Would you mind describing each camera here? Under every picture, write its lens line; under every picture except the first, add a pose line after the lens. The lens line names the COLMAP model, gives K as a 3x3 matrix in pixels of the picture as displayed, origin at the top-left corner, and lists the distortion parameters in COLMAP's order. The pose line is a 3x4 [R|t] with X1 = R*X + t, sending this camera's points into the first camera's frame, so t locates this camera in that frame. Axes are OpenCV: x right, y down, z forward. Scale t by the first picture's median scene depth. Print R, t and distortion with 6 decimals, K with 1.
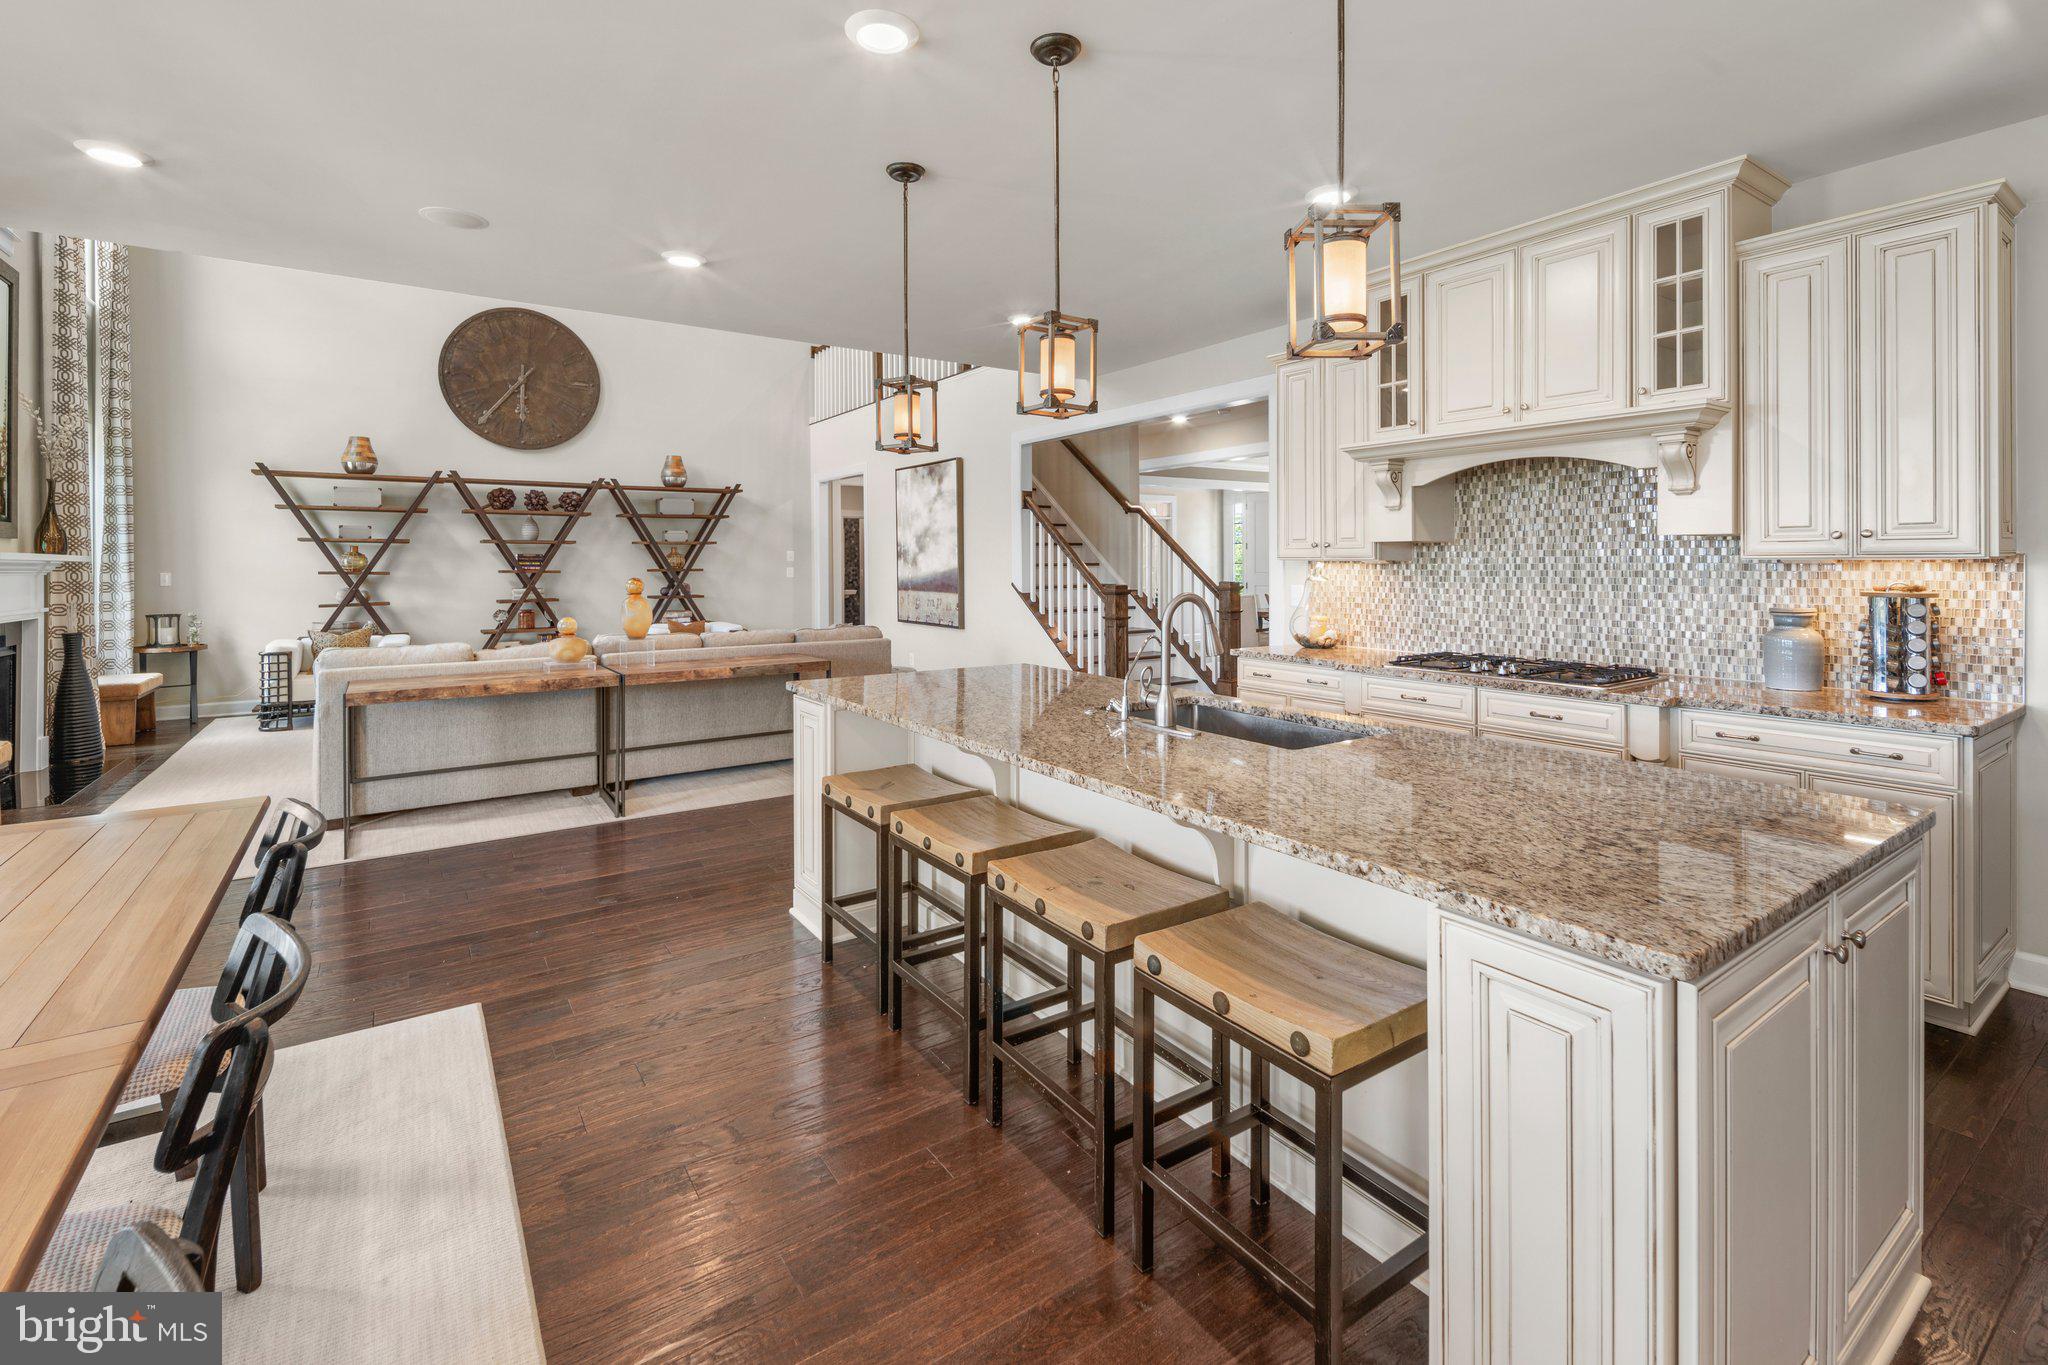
lens RADIAL K [[896.3, 0, 1022.6], [0, 896.3, 573.3], [0, 0, 1]] dist [0.009096, -0.004817]
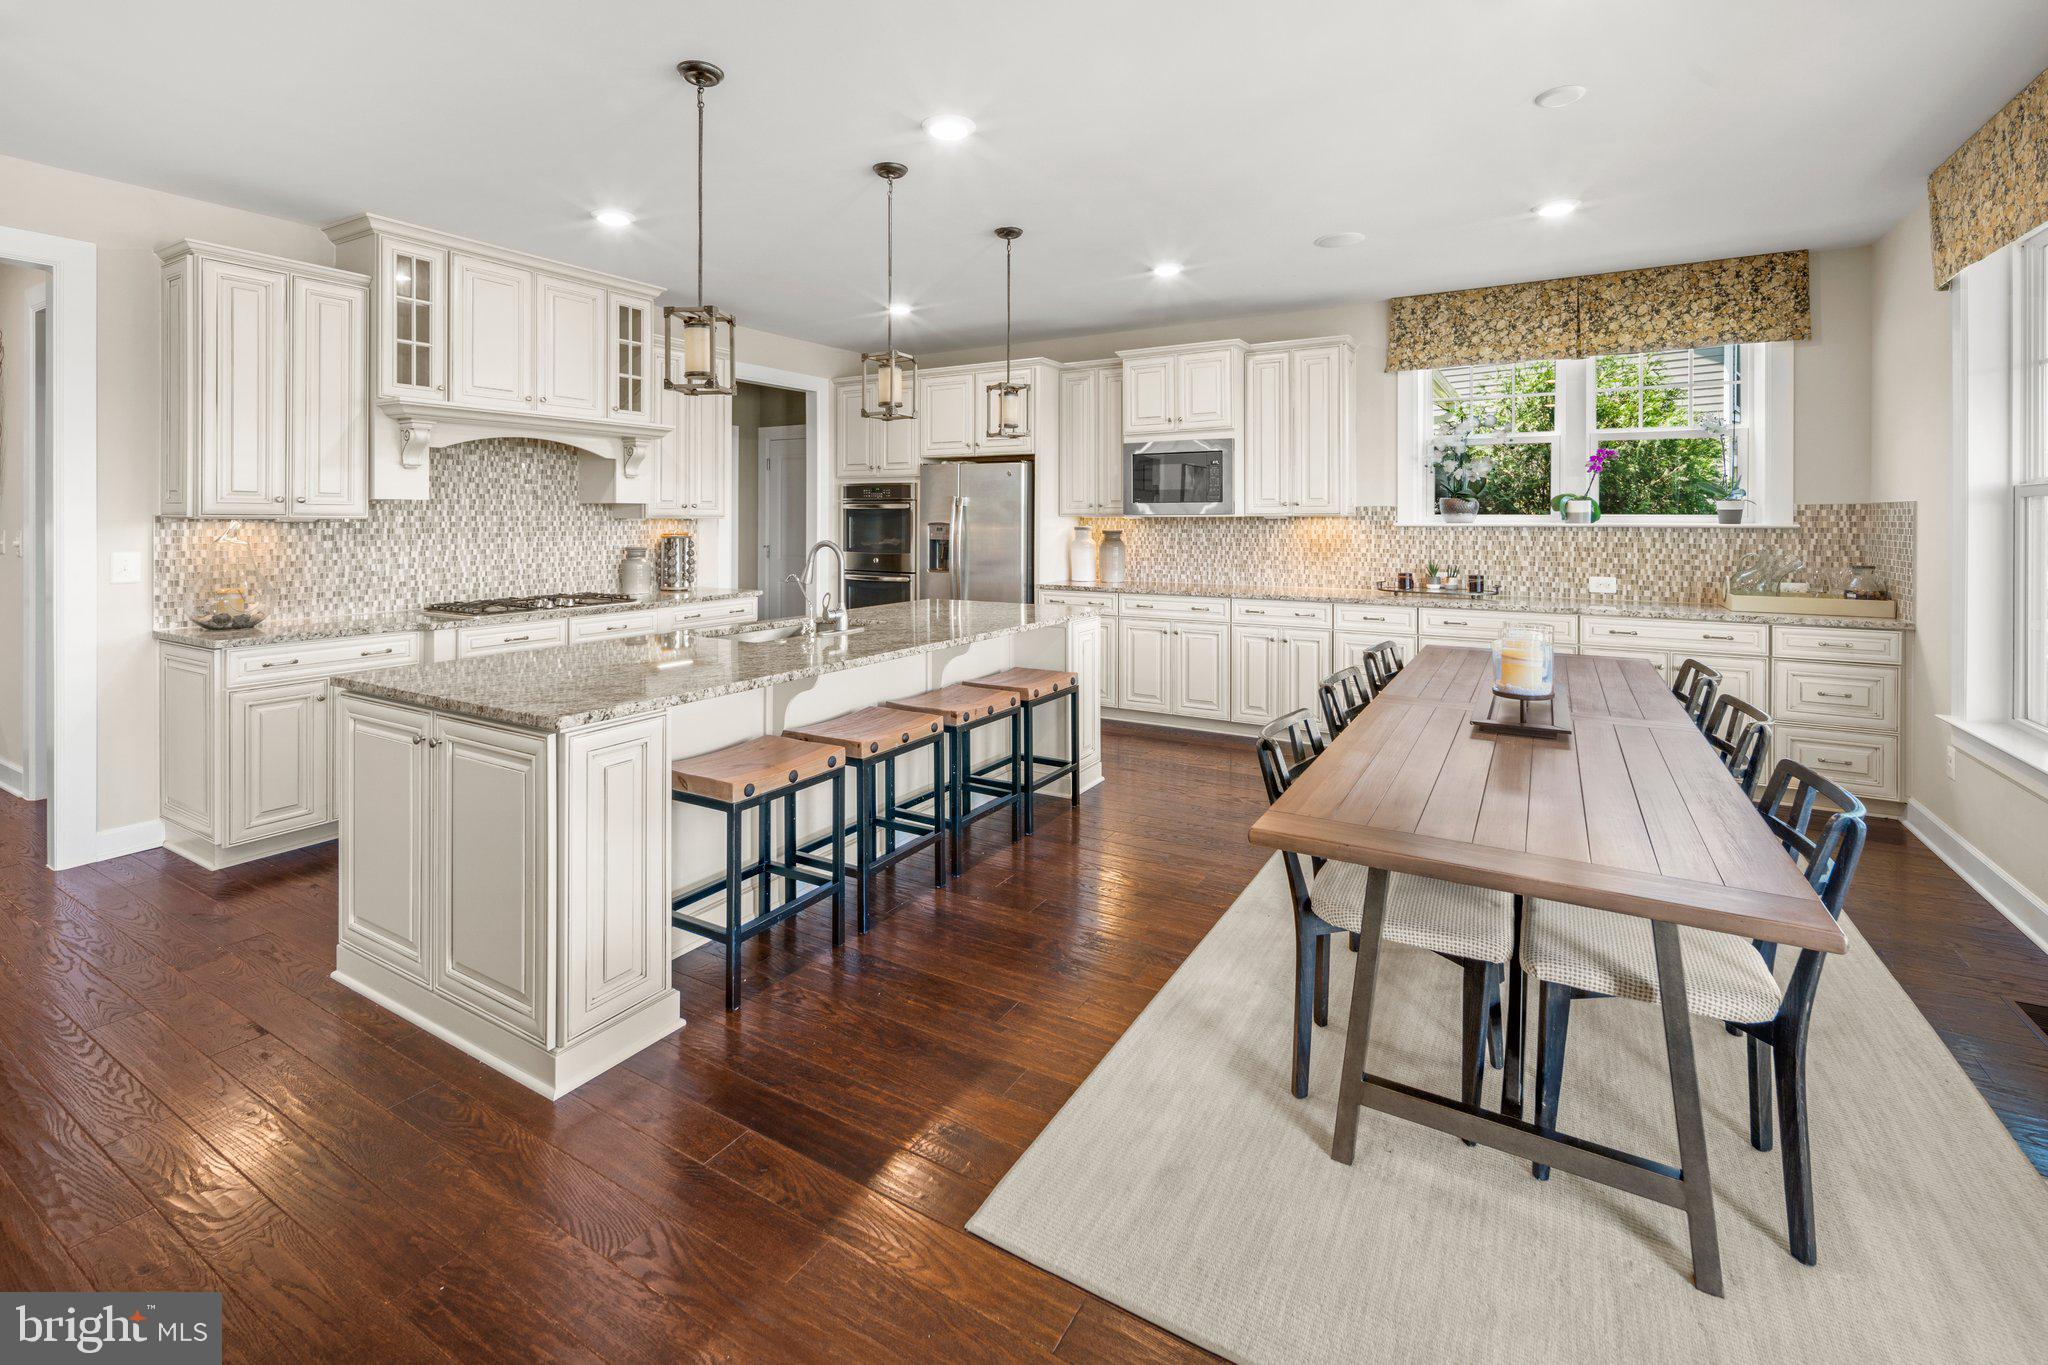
lens RADIAL K [[896.3, 0, 1022.8], [0, 896.3, 516.4], [0, 0, 1]] dist [0.009096, -0.004817]
pose [[-0.419279, 0.003634, 0.907850, -0.718169], [0.011895, 0.999928, 0.001491, -0.009496], [-0.907780, 0.011424, -0.419292, 0.739003]]
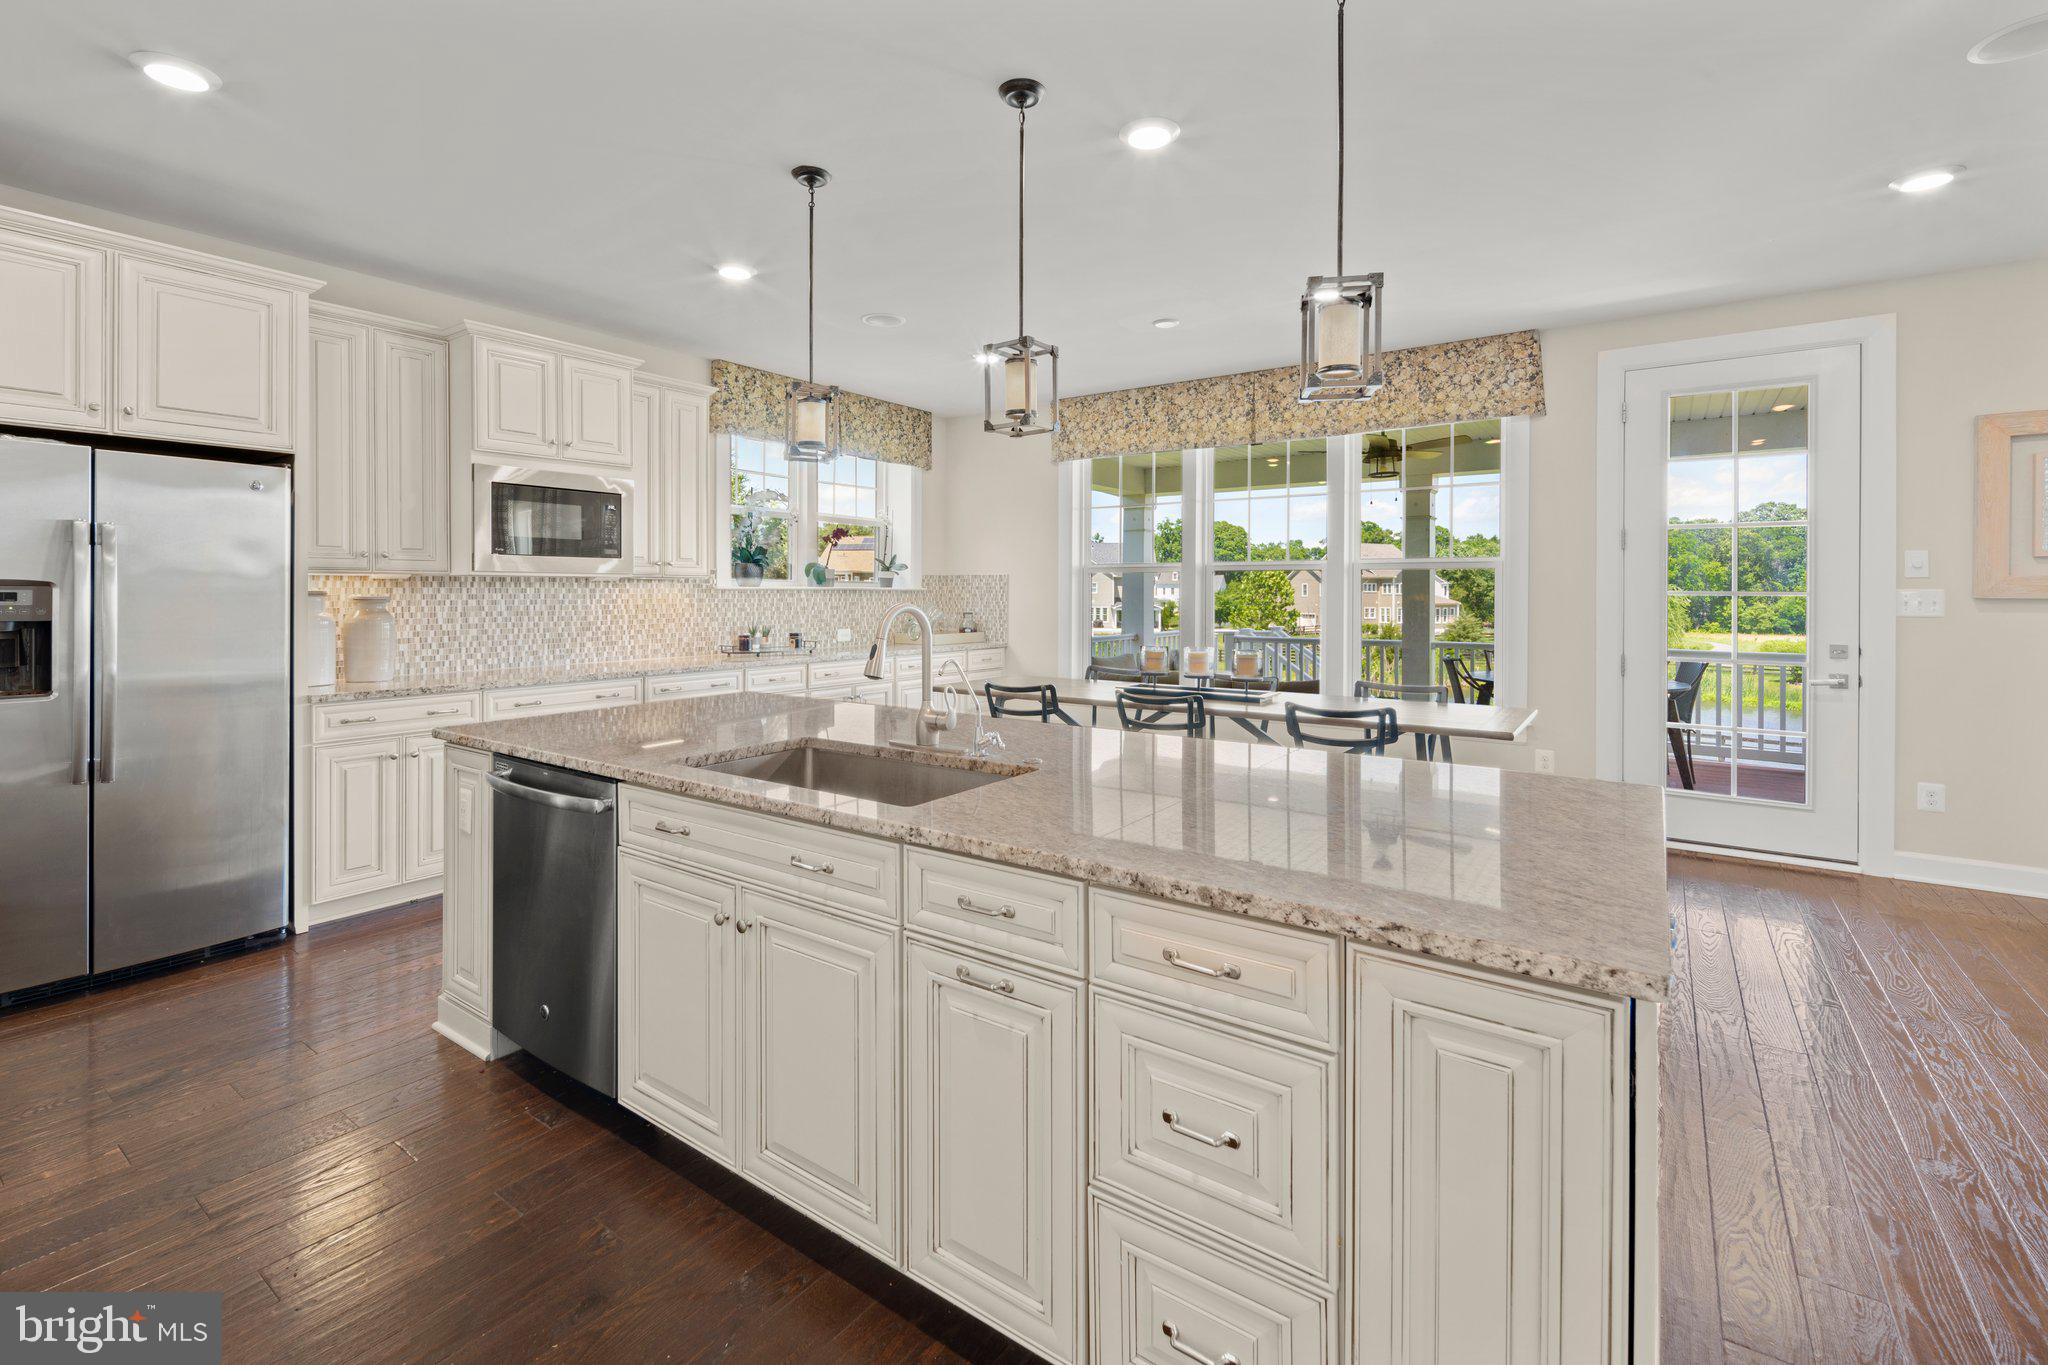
lens RADIAL K [[896.3, 0, 1021.6], [0, 896.3, 591.5], [0, 0, 1]] dist [0.009096, -0.004817]
pose [[-0.938692, 0.001369, -0.344753, 0.214950], [-0.002649, 0.999934, 0.011185, -0.000165], [0.344746, 0.011413, -0.938627, 1.047215]]
